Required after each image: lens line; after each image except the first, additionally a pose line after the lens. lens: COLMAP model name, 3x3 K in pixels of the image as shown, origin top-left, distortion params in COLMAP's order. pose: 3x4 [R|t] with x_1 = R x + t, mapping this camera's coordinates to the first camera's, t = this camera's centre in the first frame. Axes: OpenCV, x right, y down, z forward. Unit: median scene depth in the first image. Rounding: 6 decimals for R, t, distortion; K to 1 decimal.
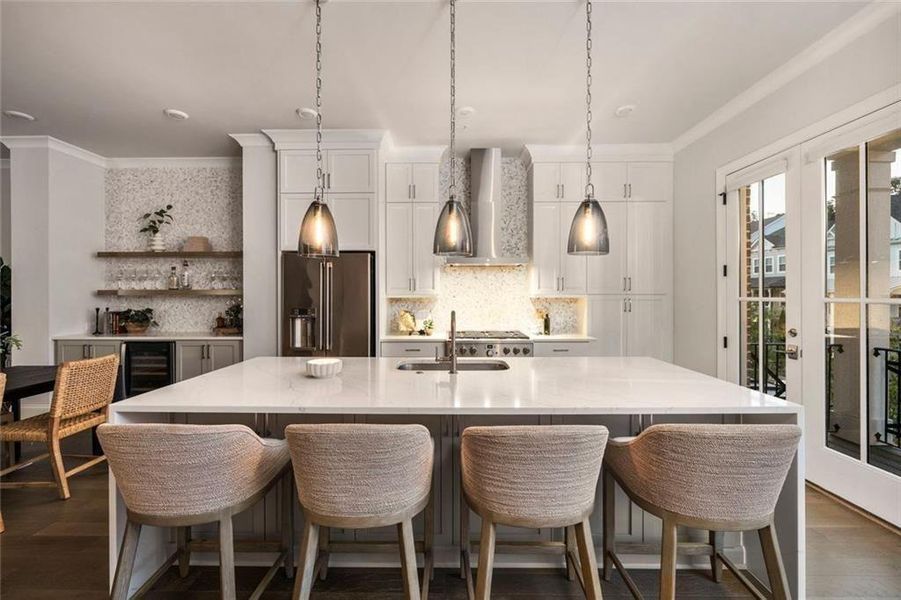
lens RADIAL K [[377.5, 0, 449.0], [0, 377.5, 296.6], [0, 0, 1]] dist [0.000231, 0.000567]
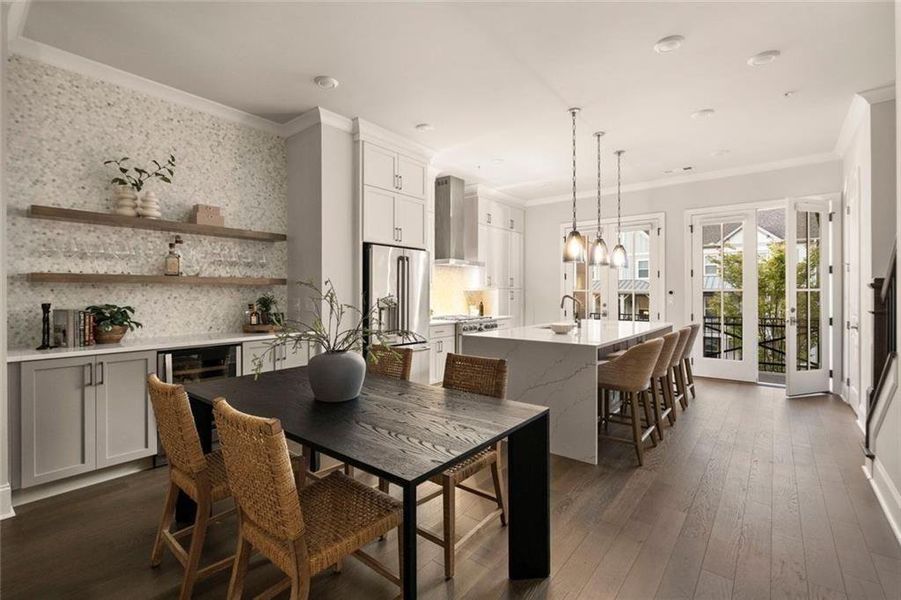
lens RADIAL K [[397.4, 0, 449.7], [0, 397.4, 297.6], [0, 0, 1]] dist [0.000123, 0.000035]
pose [[0.625748, -0.008873, 0.779975, -0.962181], [0.007374, 0.999958, 0.005460, 0.020699], [-0.779991, 0.002335, 0.625787, 0.137931]]
